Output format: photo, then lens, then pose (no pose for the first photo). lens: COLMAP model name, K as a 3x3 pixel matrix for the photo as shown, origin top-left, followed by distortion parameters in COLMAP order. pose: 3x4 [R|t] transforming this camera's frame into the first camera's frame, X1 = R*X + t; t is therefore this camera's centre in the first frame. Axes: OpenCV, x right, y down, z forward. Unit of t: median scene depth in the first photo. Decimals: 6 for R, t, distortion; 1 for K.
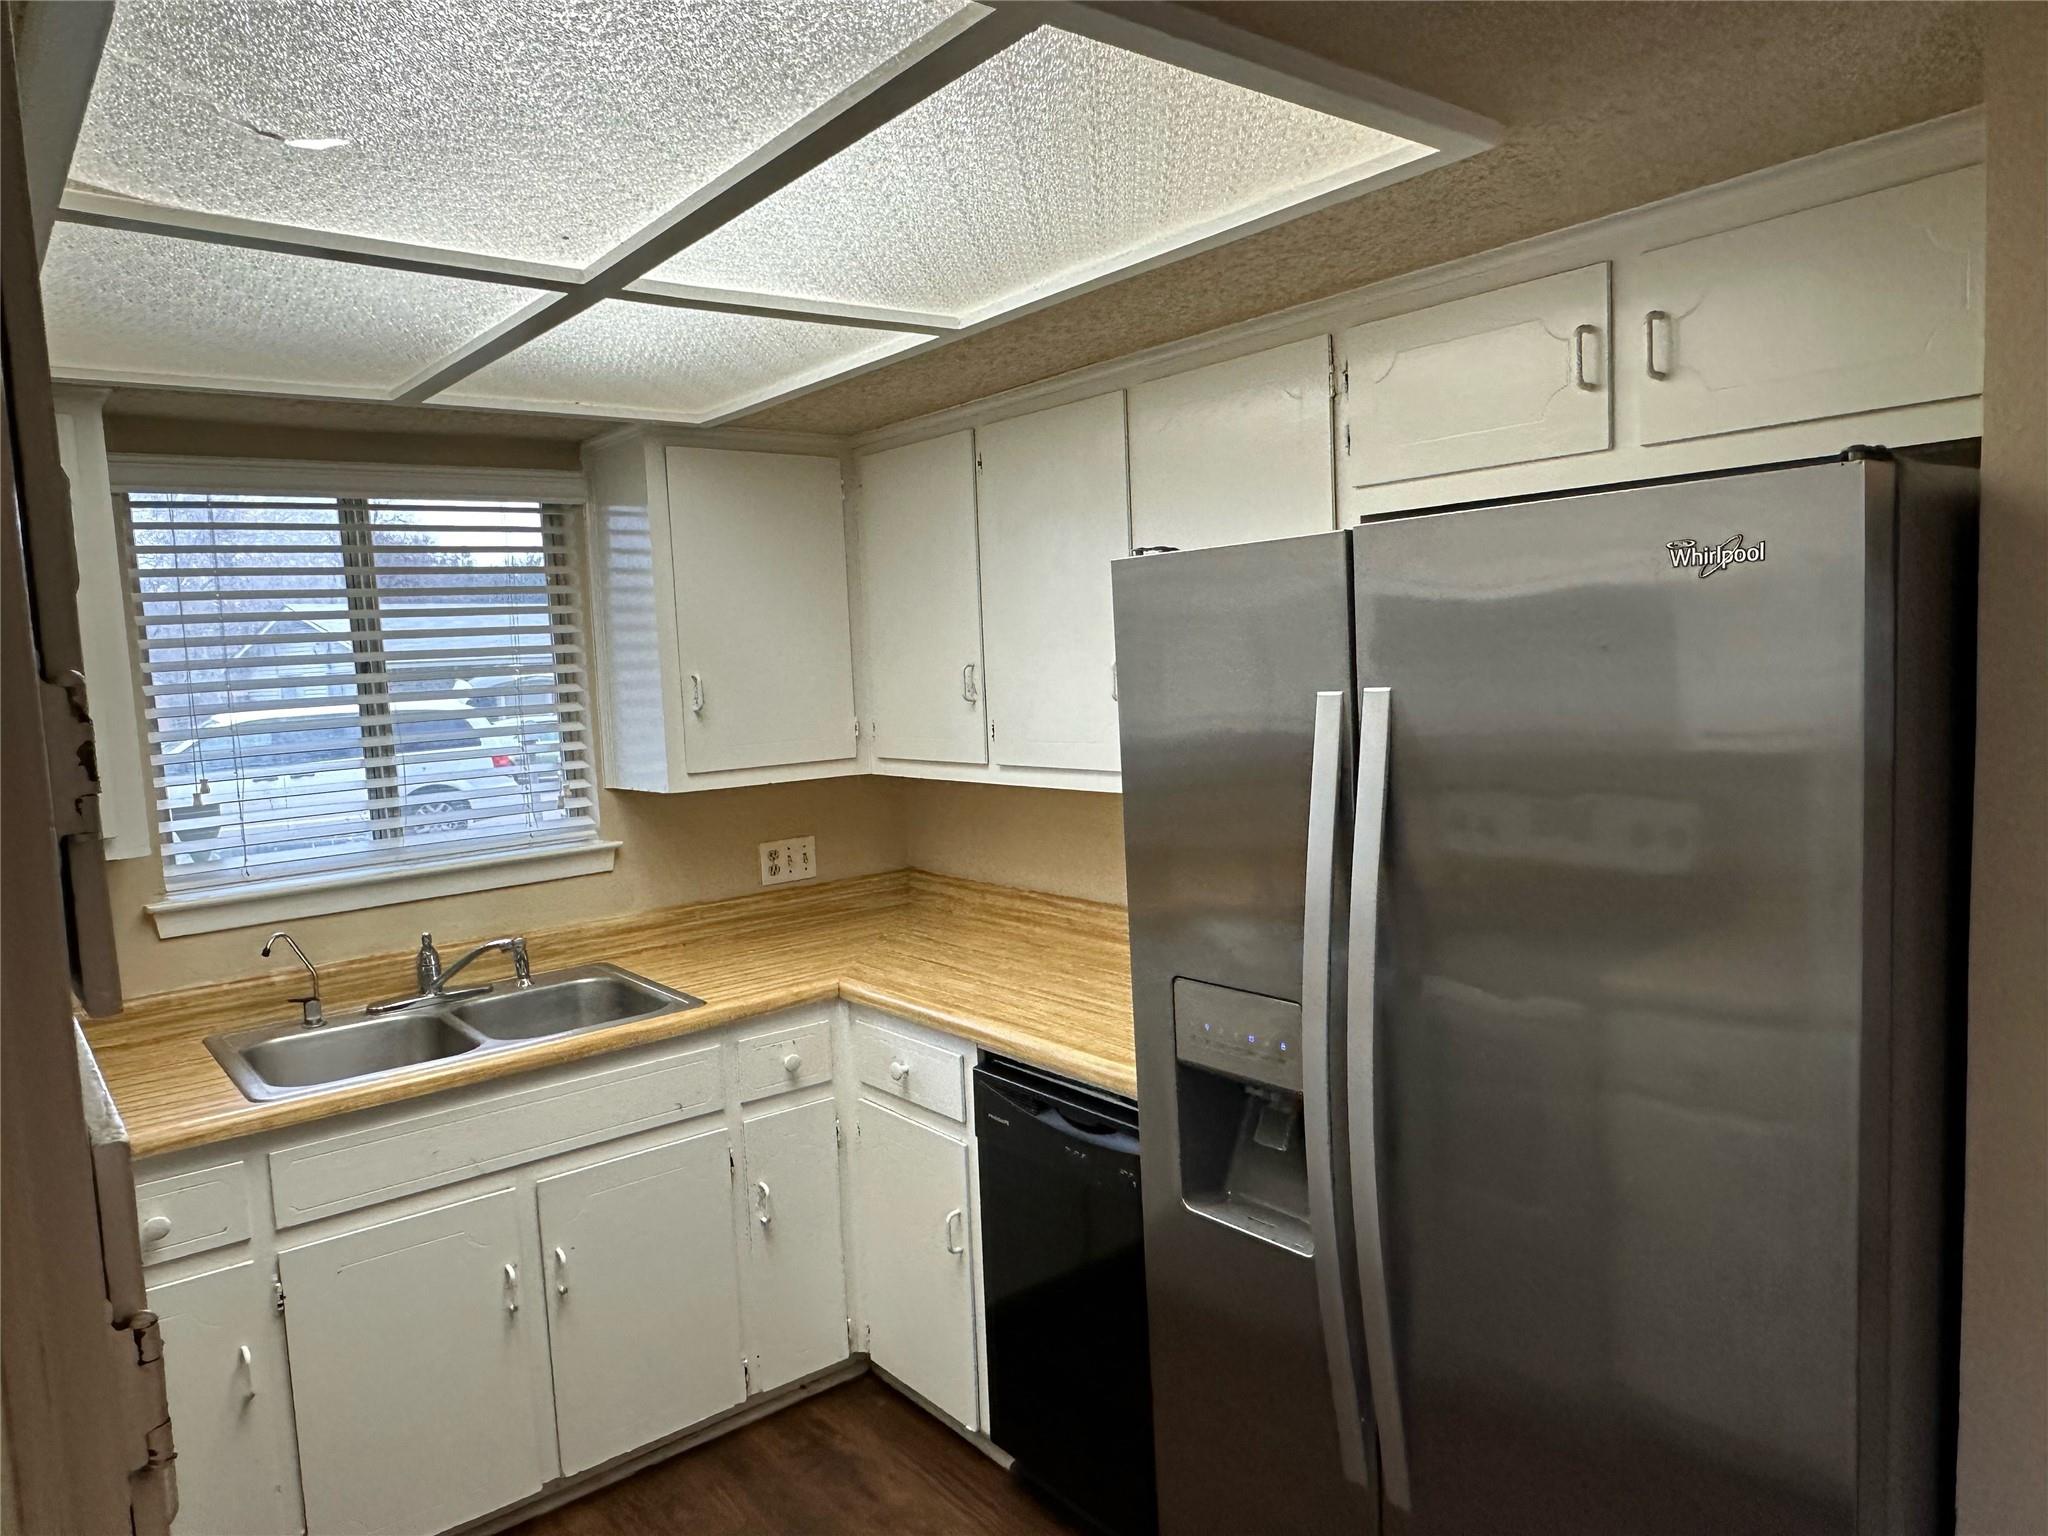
lens RADIAL K [[1326.2, 0, 1024.0], [0, 1326.2, 768.0], [0, 0, 1]] dist [-0.002819, -0.016890]
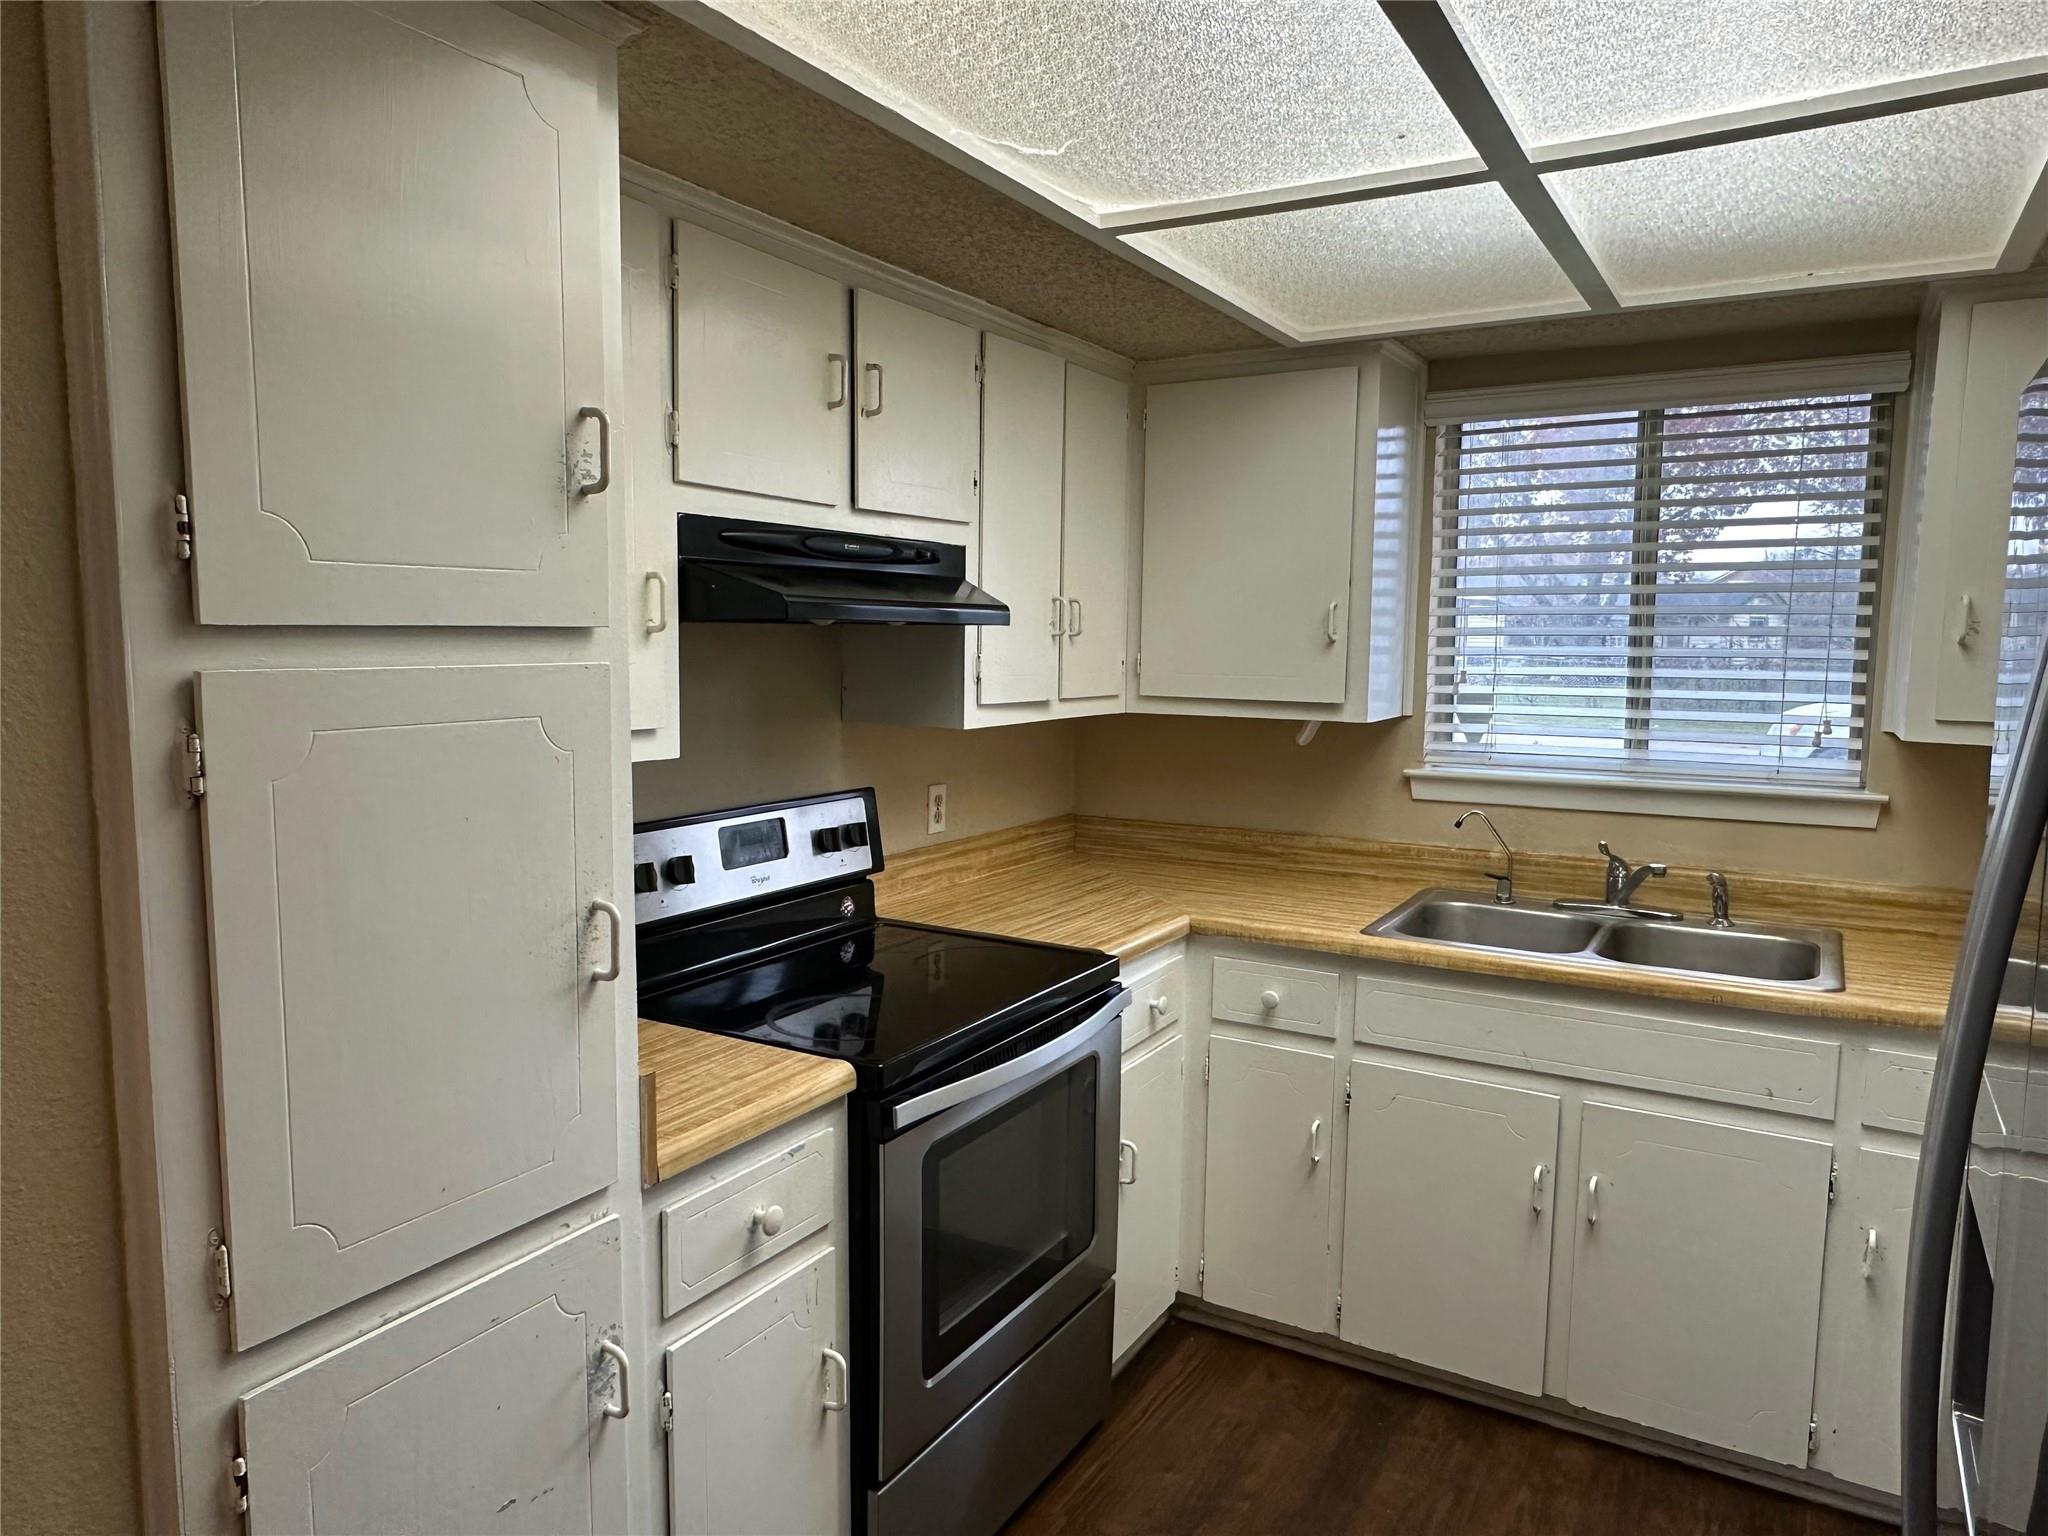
lens RADIAL K [[1355.3, 0, 1020.1], [0, 1355.3, 774.6], [0, 0, 1]] dist [-0.000602, -0.001081]
pose [[0.348560, 0.152265, -0.924836, 0.340412], [-0.107201, 0.986718, 0.122051, -0.004414], [0.931136, 0.056601, 0.360253, 0.208024]]
